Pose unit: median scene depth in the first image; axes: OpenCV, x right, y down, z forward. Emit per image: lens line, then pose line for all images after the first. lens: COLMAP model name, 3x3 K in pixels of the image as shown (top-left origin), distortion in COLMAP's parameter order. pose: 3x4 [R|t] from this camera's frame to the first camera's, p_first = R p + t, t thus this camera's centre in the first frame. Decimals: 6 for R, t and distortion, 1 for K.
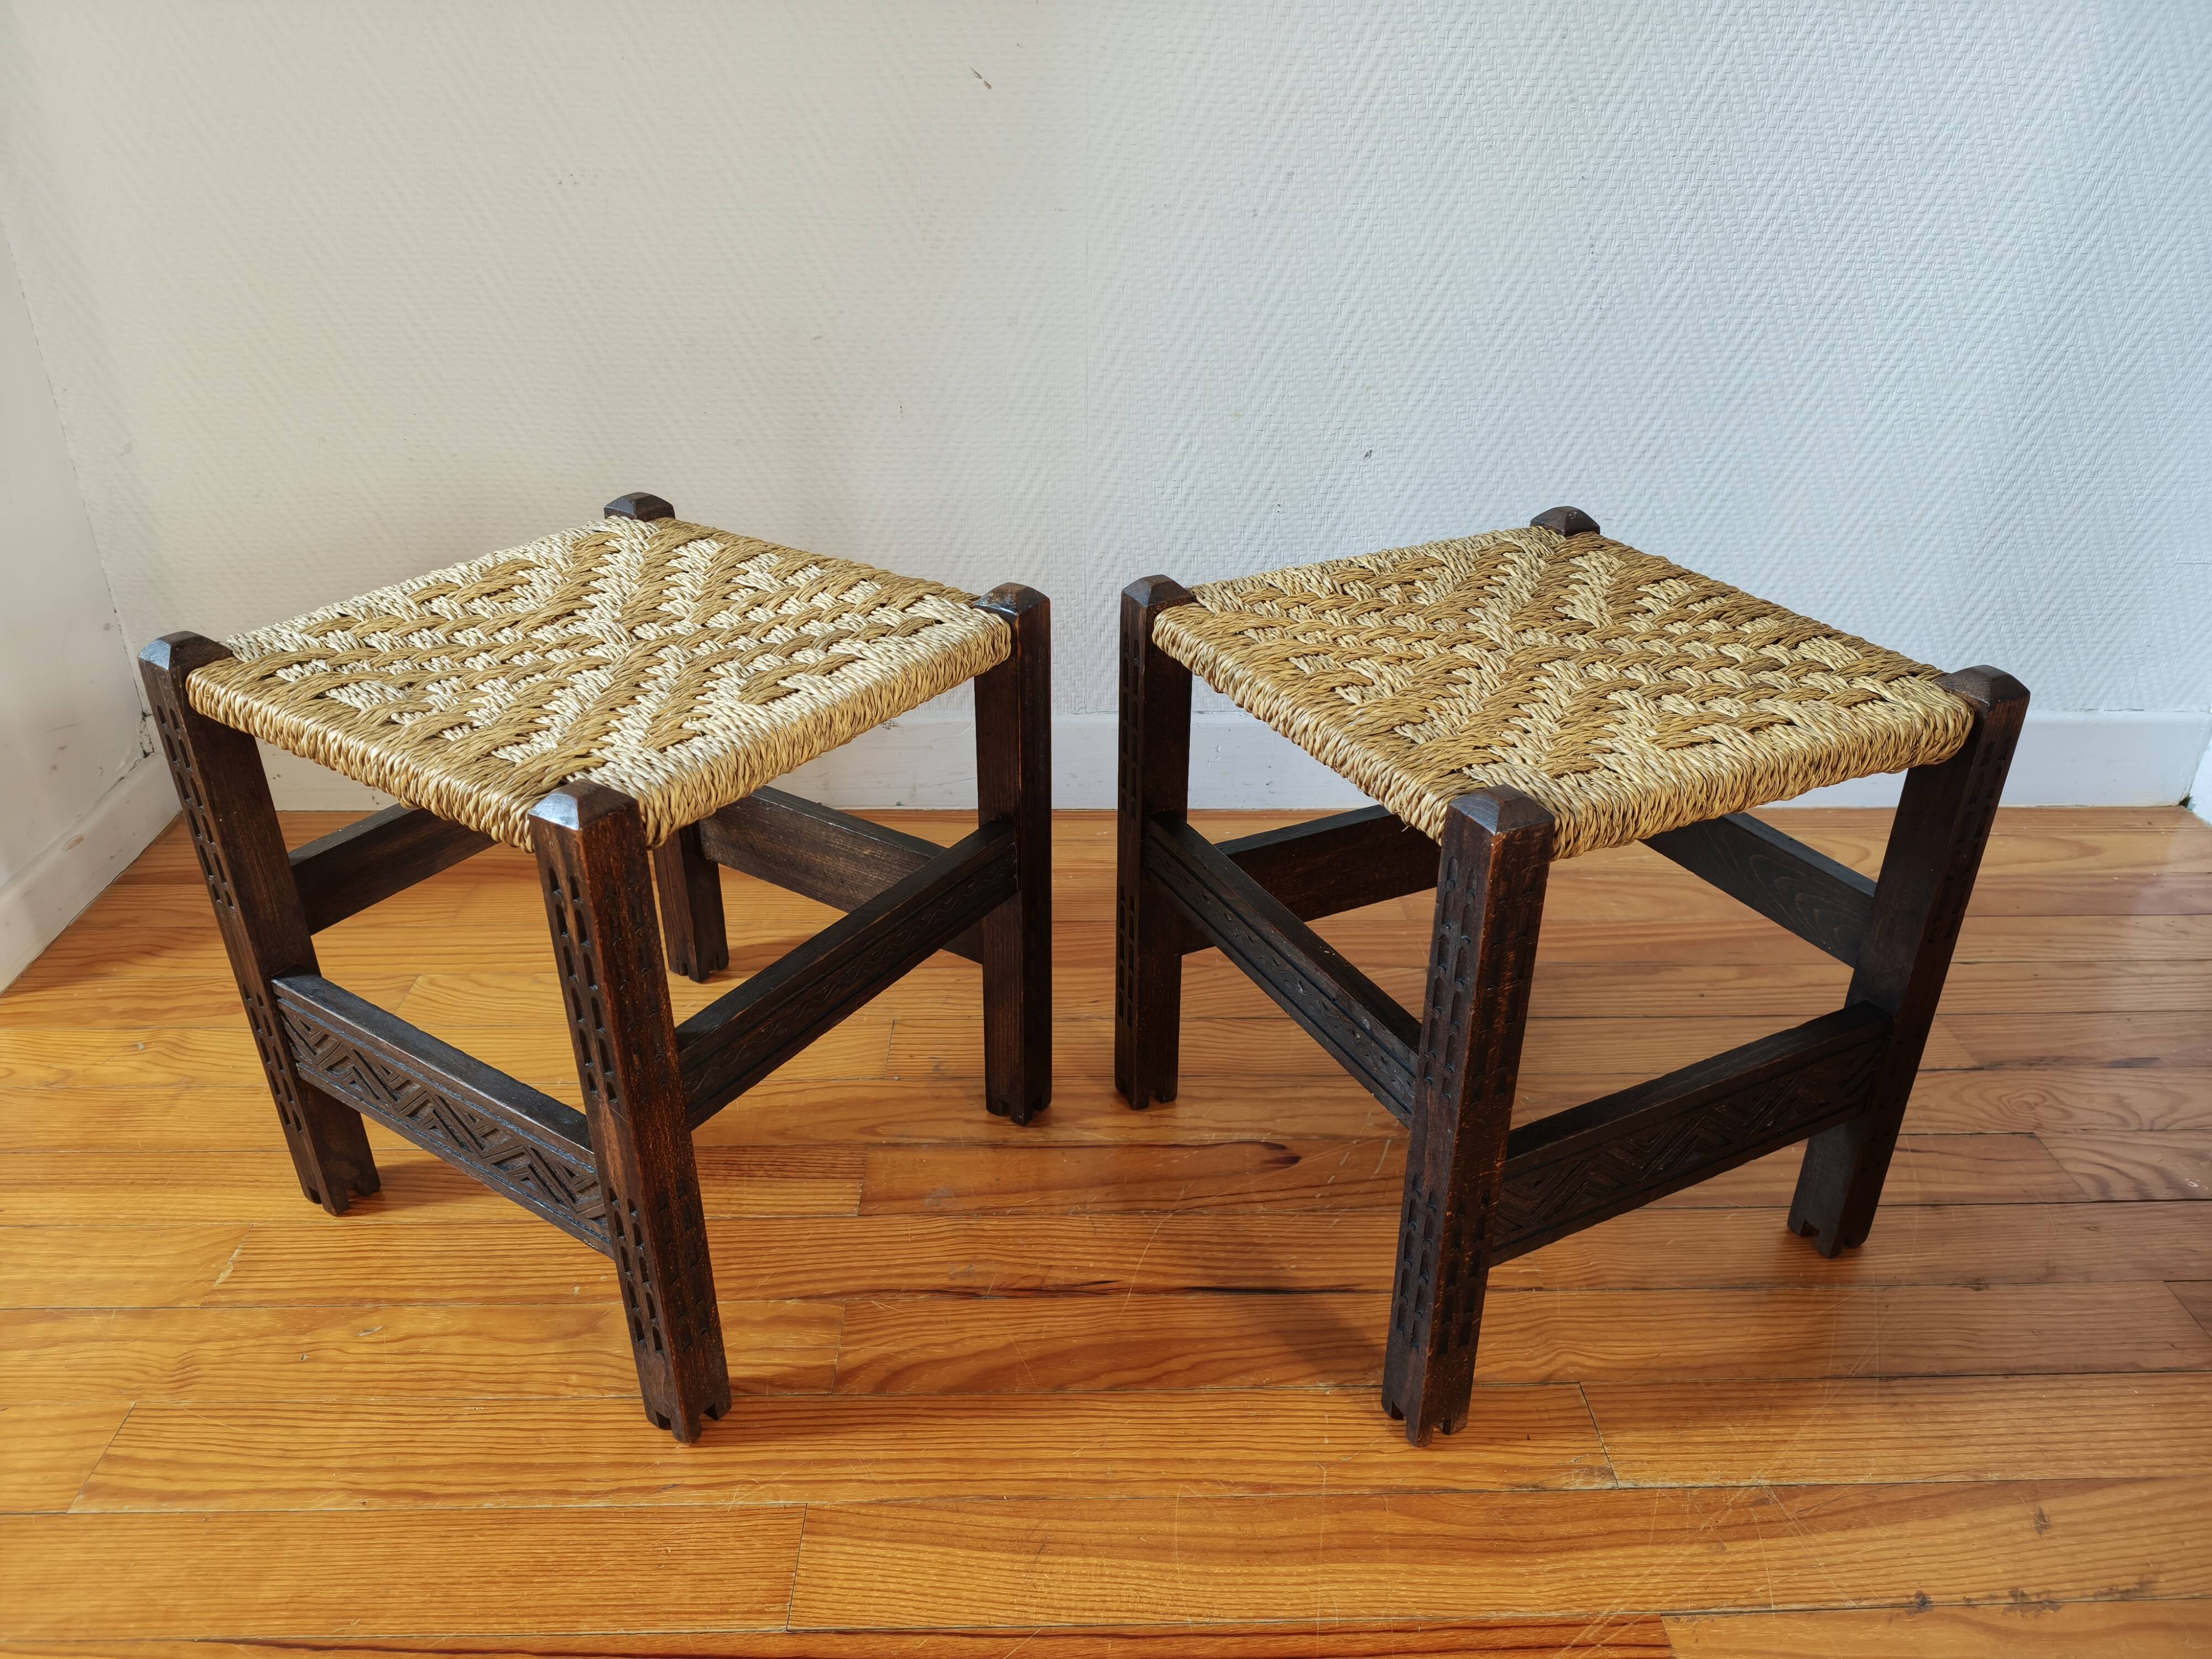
lens RADIAL K [[1509.3, 0, 1105.9], [0, 1509.3, 811.2], [0, 0, 1]] dist [0.006575, -0.019038]
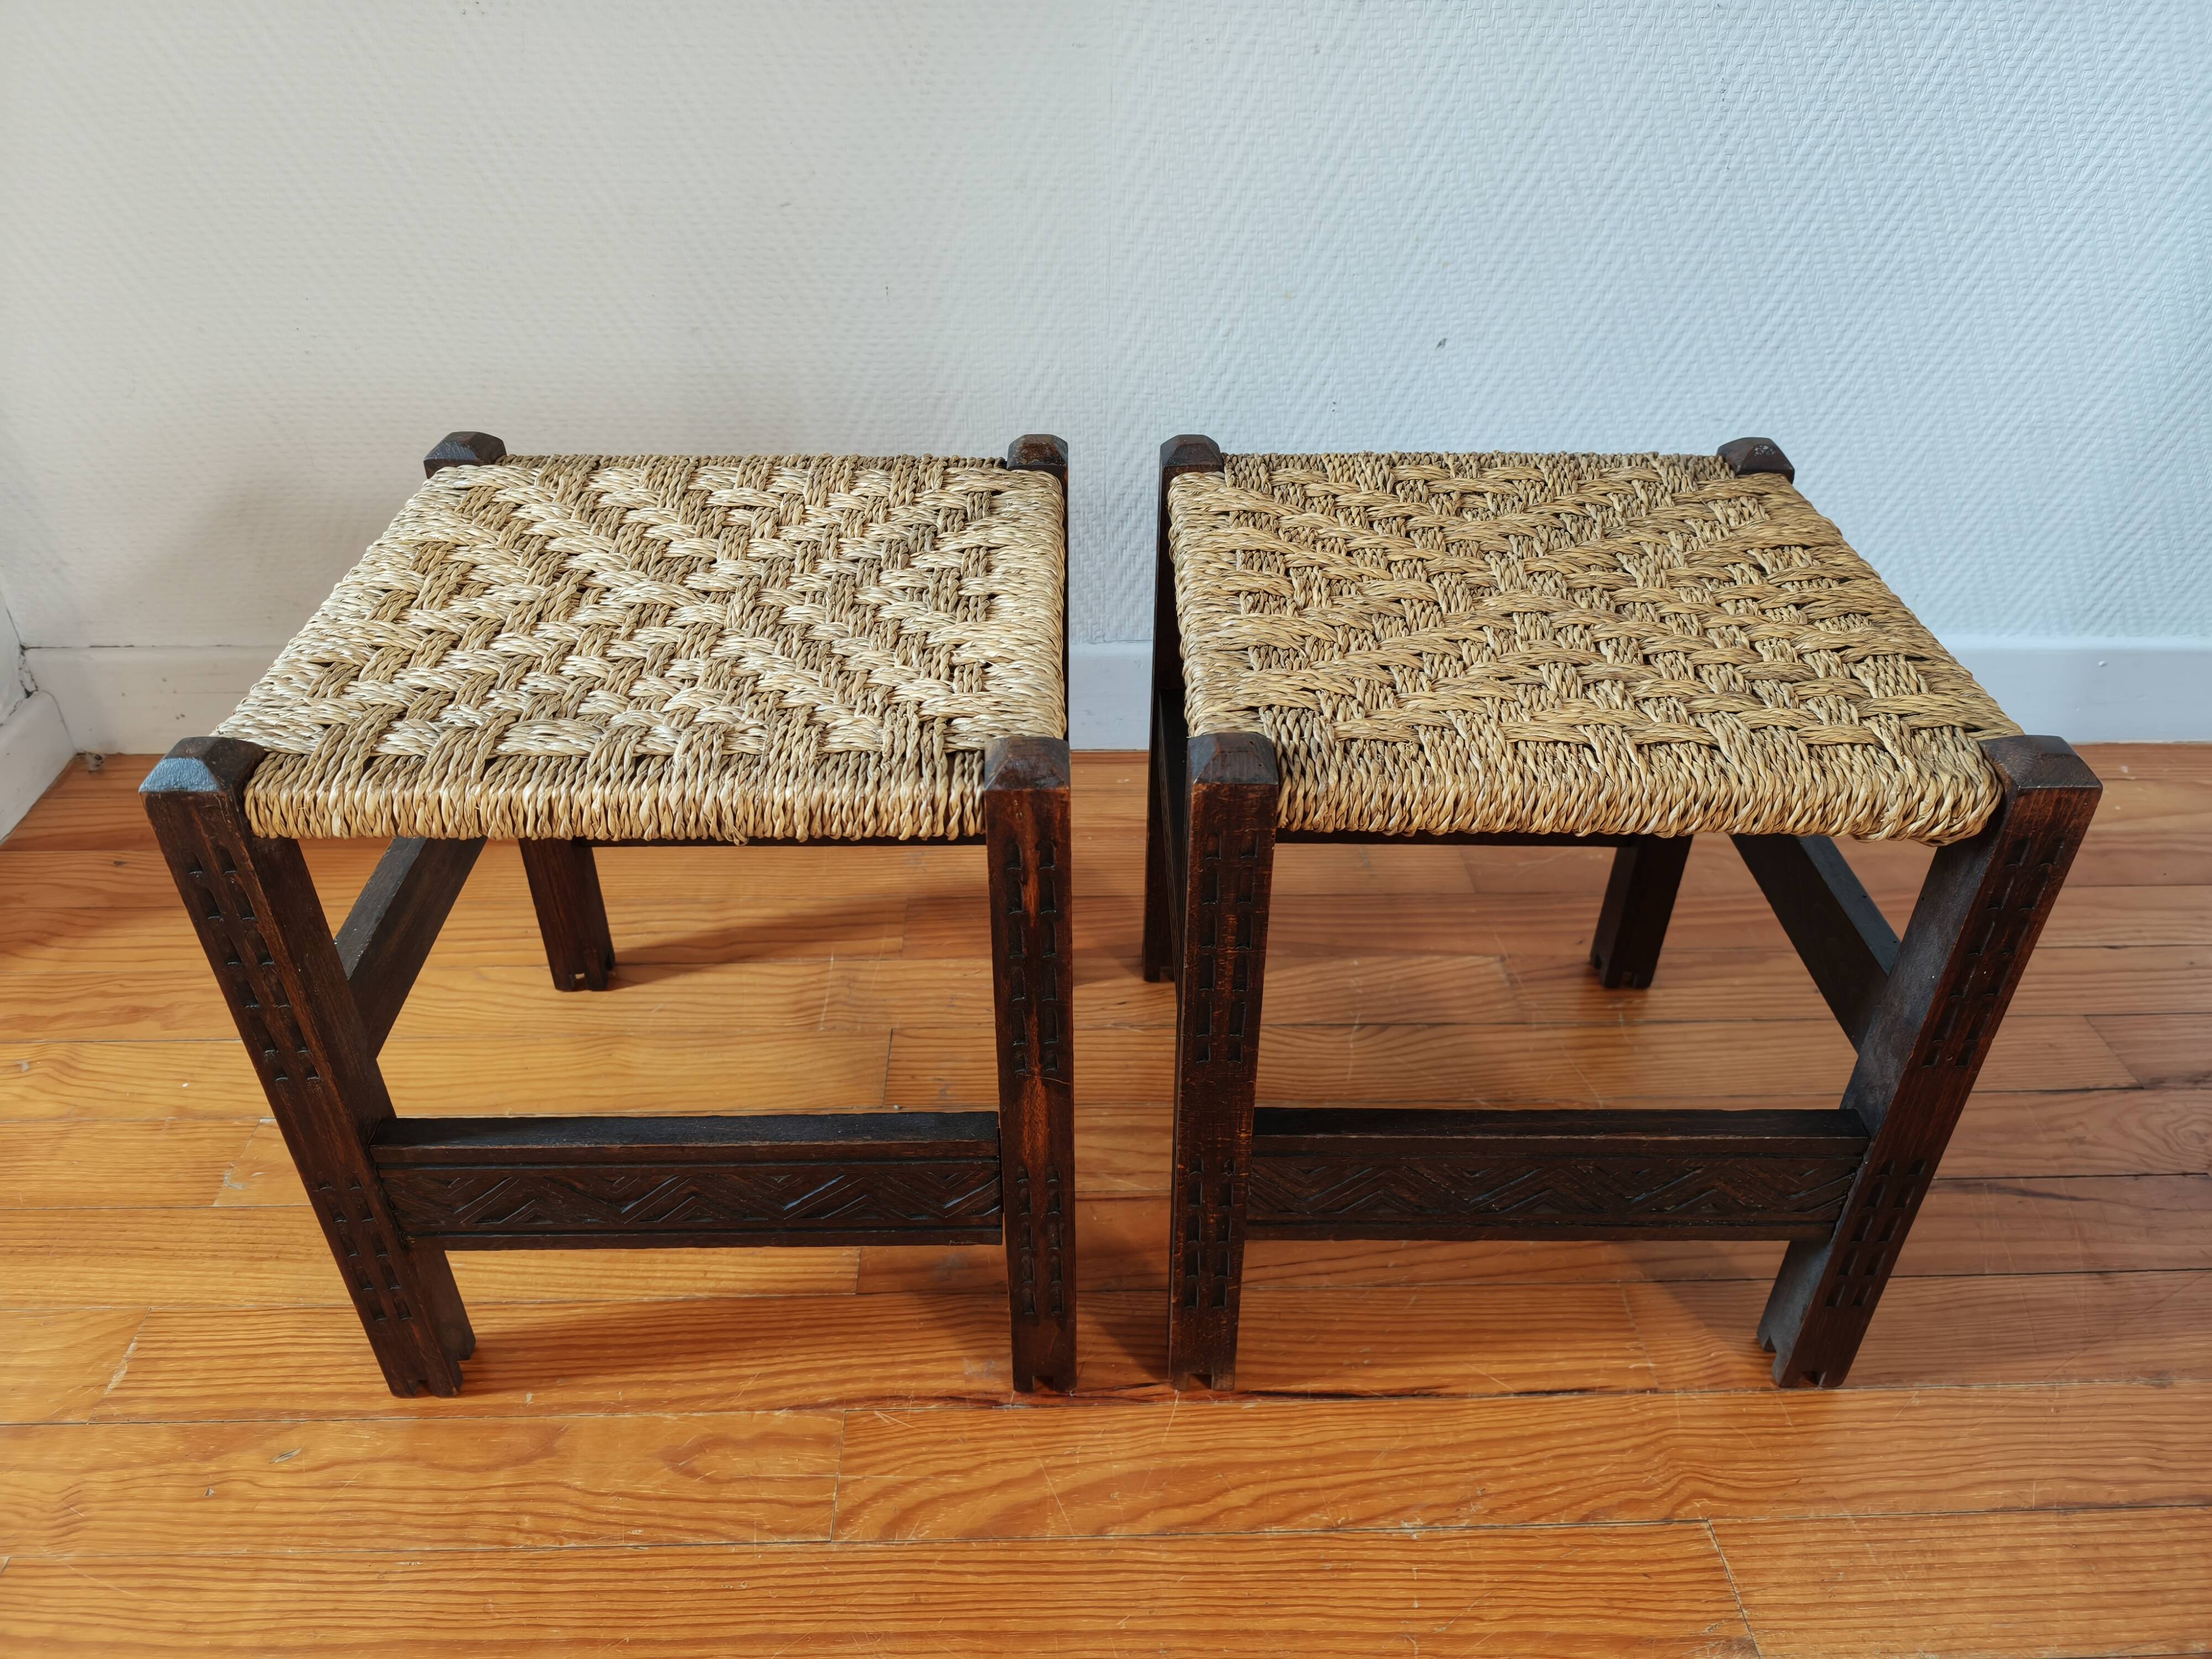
lens RADIAL K [[1525.4, 0, 1099.5], [0, 1525.4, 804.5], [0, 0, 1]] dist [-0.006272, -0.007891]
pose [[0.999993, -0.001553, 0.003372, -0.033334], [0.001158, 0.993489, 0.113920, -0.124701], [-0.003527, -0.113915, 0.993484, 0.200497]]
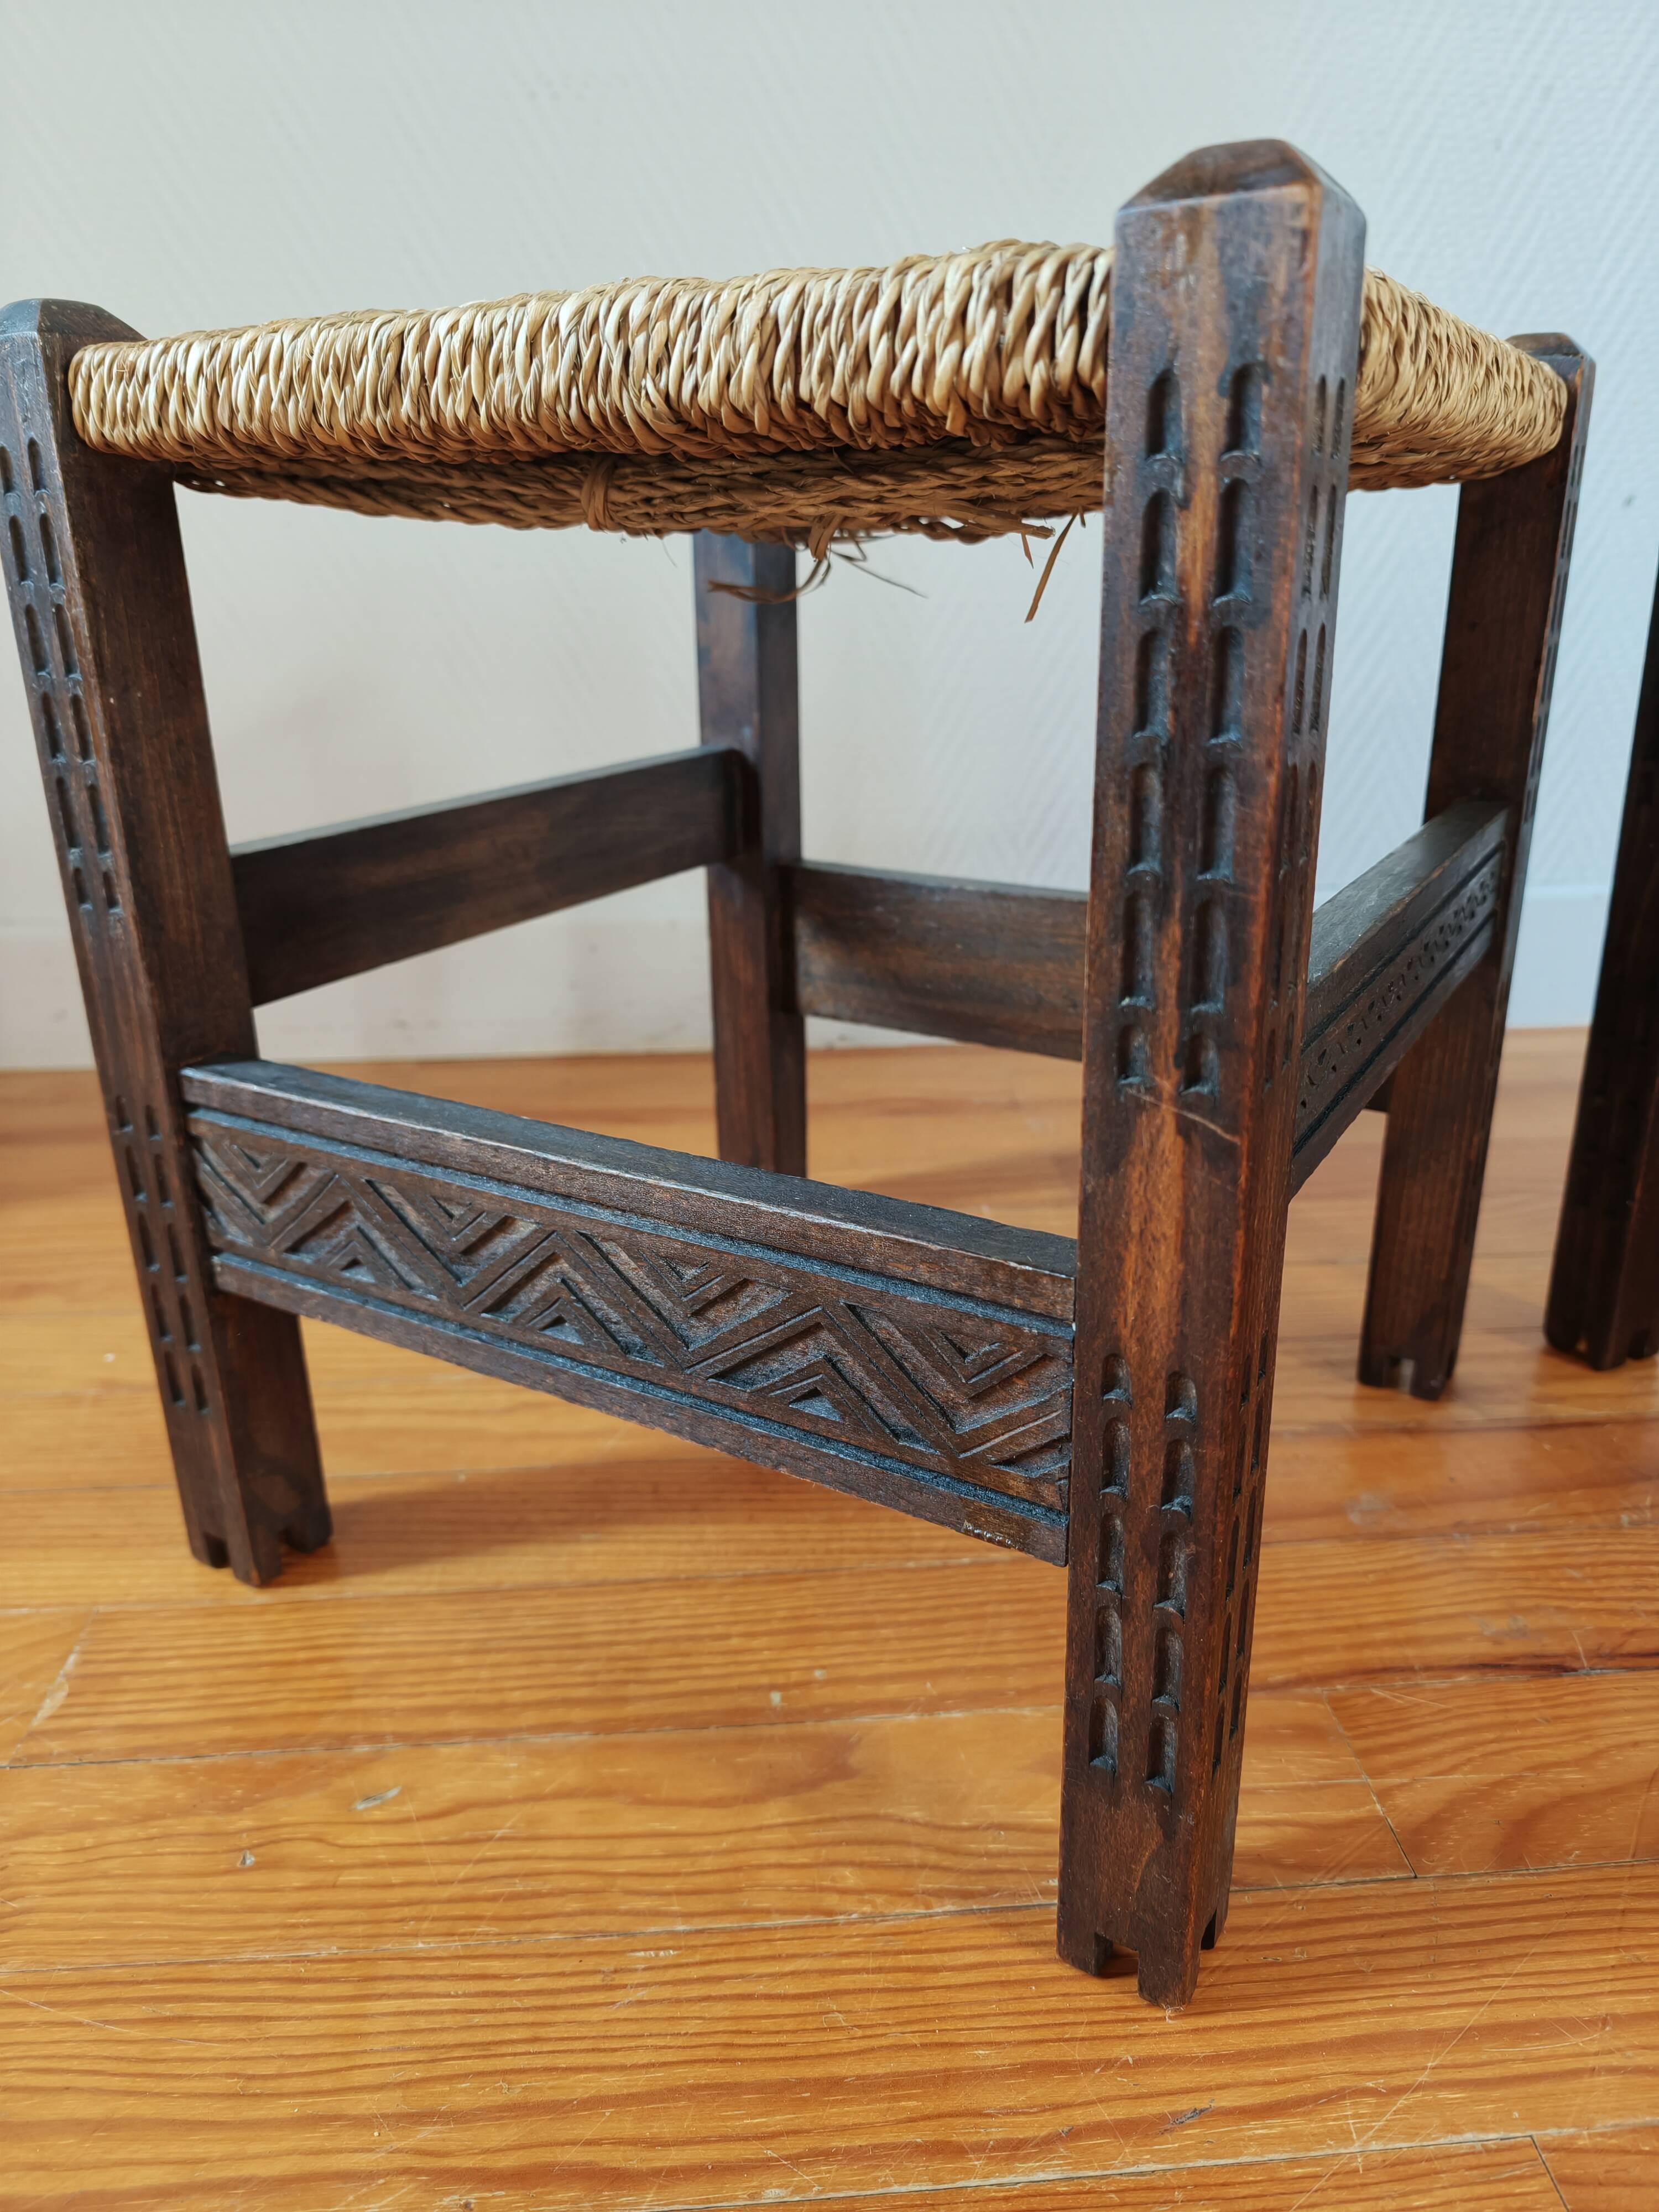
lens RADIAL K [[1553.9, 0, 868.5], [0, 1553.9, 1098.2], [0, 0, 1]] dist [-0.003187, -0.021917]
pose [[0.998643, -0.033417, 0.039952, -0.366305], [0.038448, 0.990417, -0.132651, 0.208883], [-0.035137, 0.134007, 0.990357, 0.512042]]
